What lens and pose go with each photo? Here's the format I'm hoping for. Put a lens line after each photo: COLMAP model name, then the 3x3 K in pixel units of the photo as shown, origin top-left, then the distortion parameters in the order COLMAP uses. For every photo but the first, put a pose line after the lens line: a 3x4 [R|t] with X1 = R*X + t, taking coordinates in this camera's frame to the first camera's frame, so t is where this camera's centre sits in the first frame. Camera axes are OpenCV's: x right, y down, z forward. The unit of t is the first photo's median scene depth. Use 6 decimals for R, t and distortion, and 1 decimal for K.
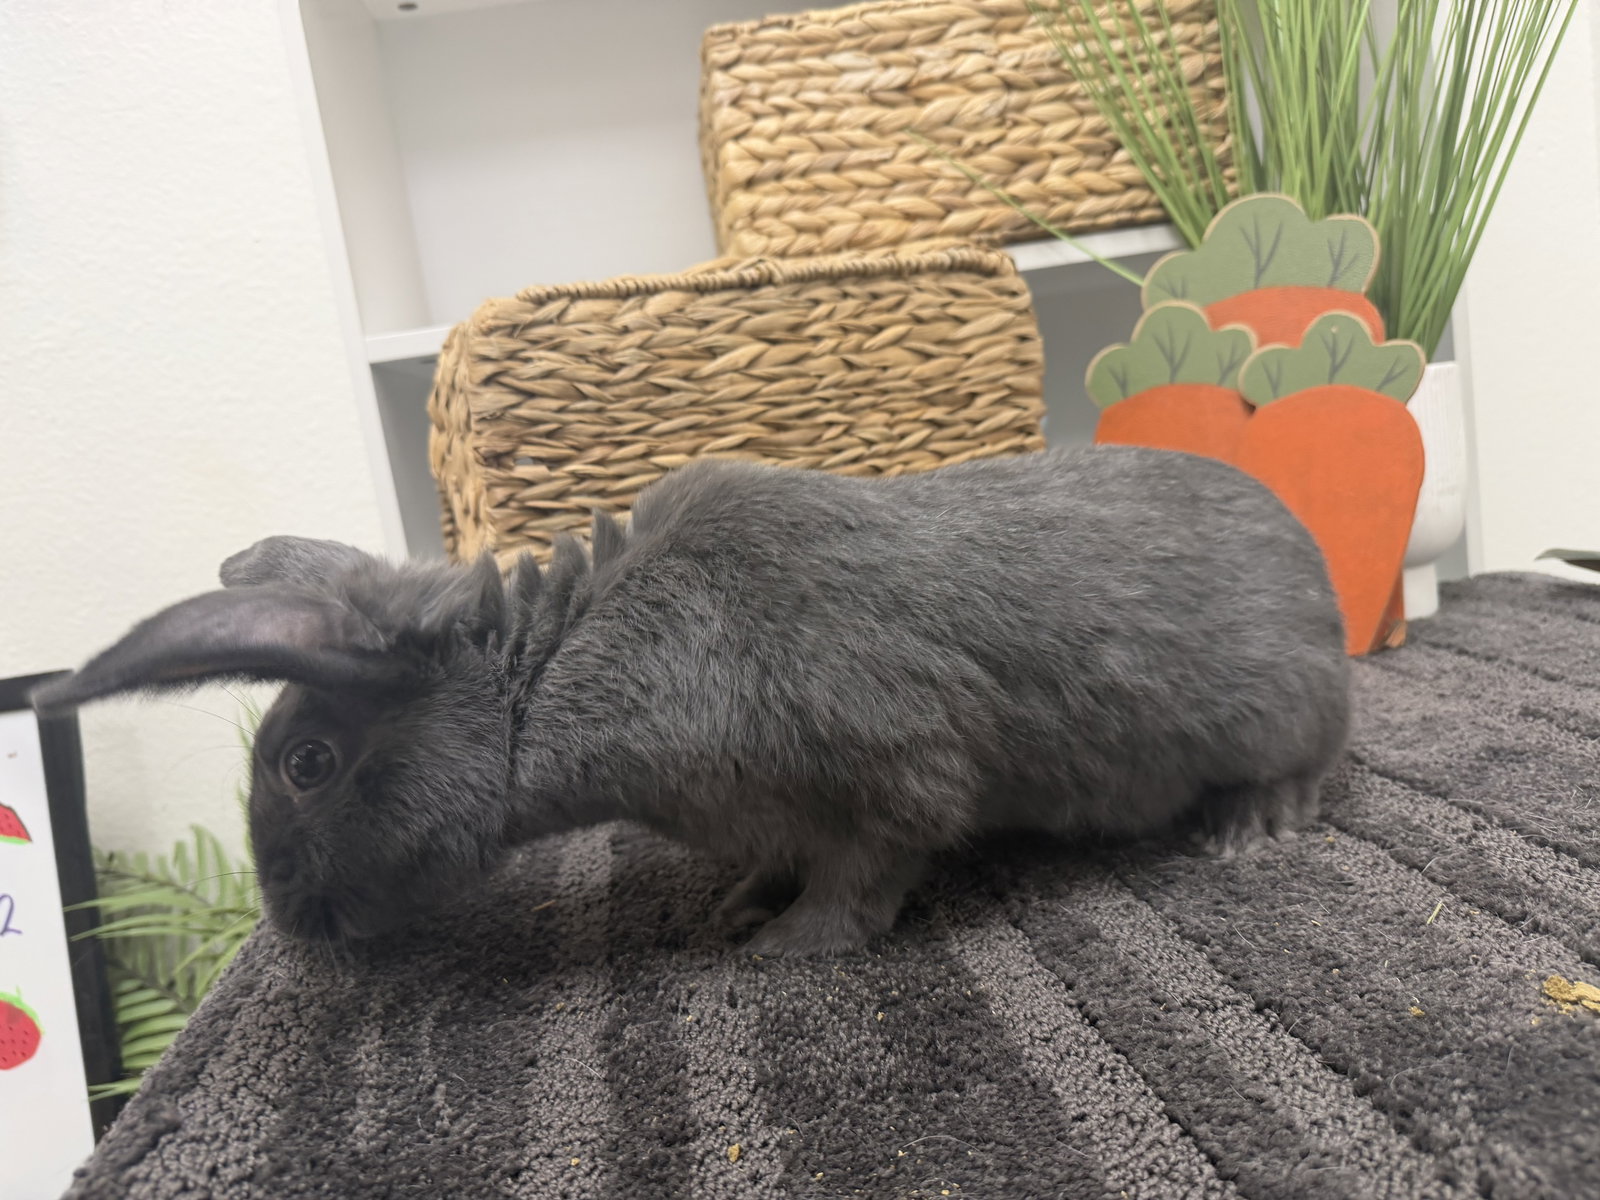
lens RADIAL K [[1188.5, 0, 778.0], [0, 1188.5, 600.4], [0, 0, 1]] dist [-0.024334, -0.001724]
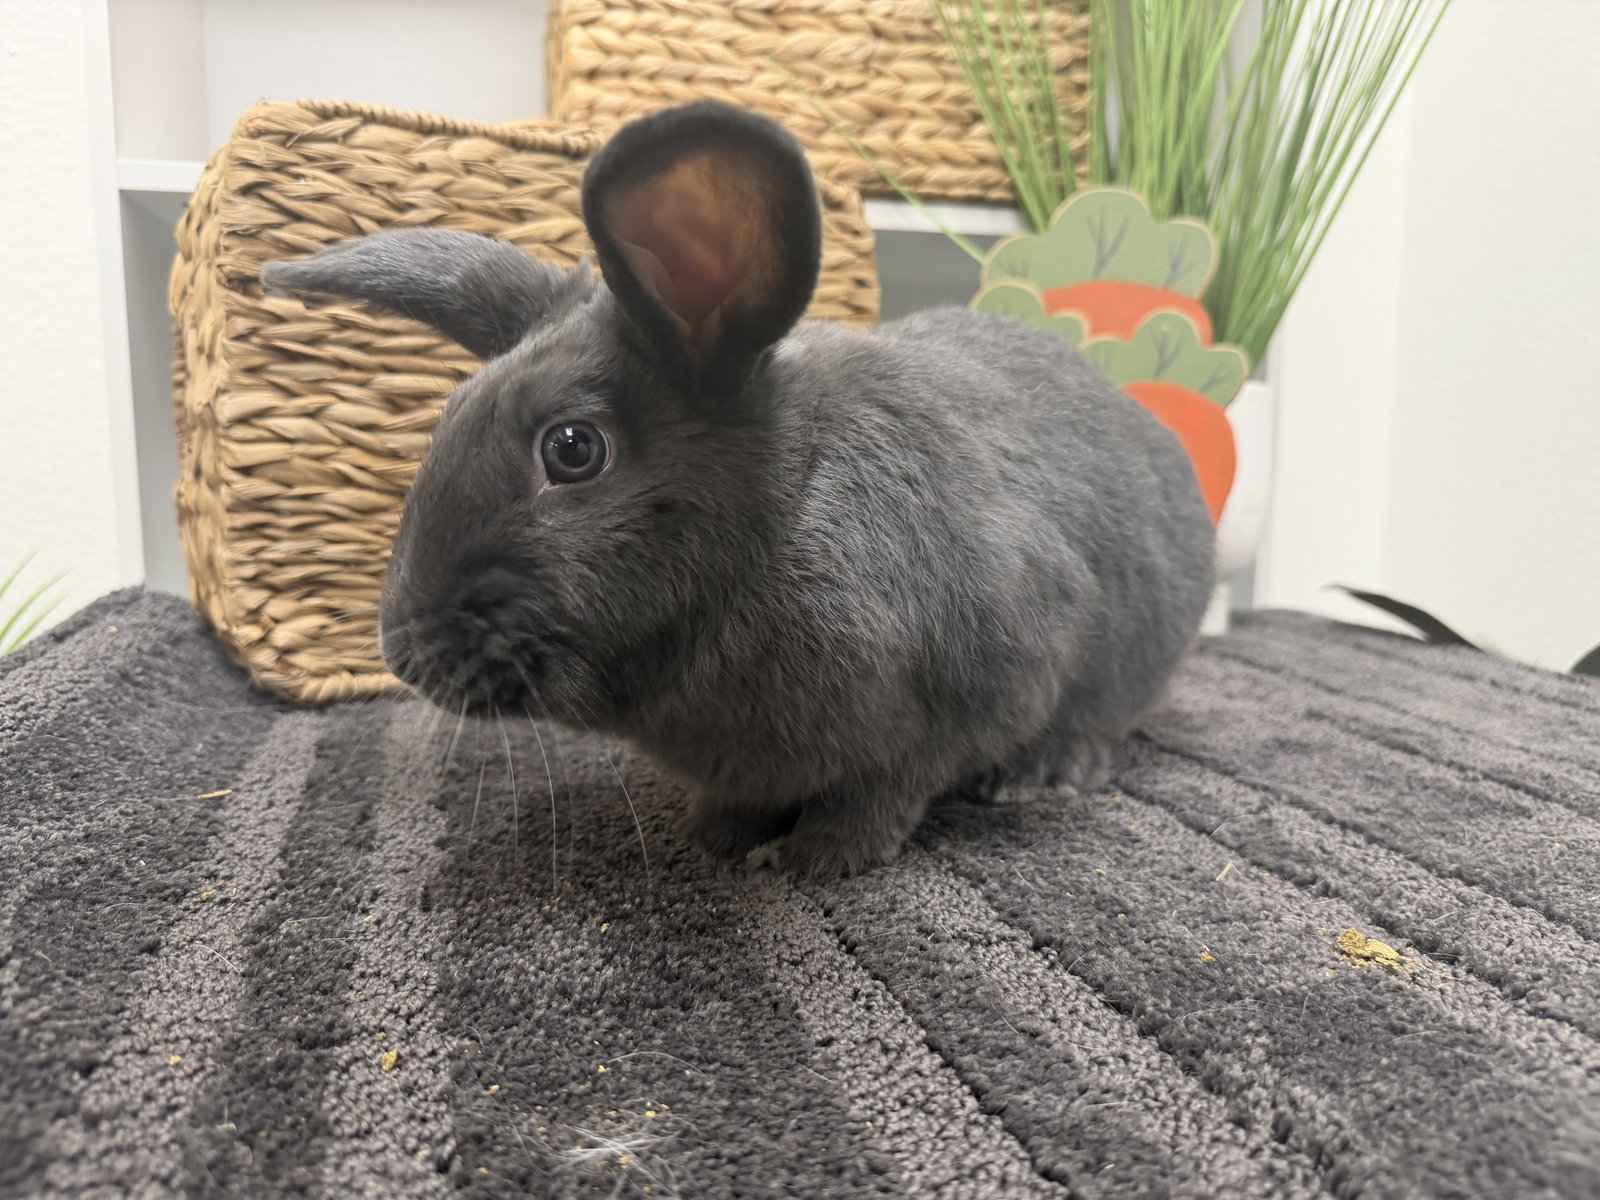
lens RADIAL K [[1203.9, 0, 800.0], [0, 1203.9, 600.0], [0, 0, 1]] dist [-0.031465, -0.000232]
pose [[0.973726, 0.132233, 0.185395, 0.031962], [-0.128030, 0.991169, -0.034519, 0.125387], [-0.188323, 0.009875, 0.982058, 0.135950]]
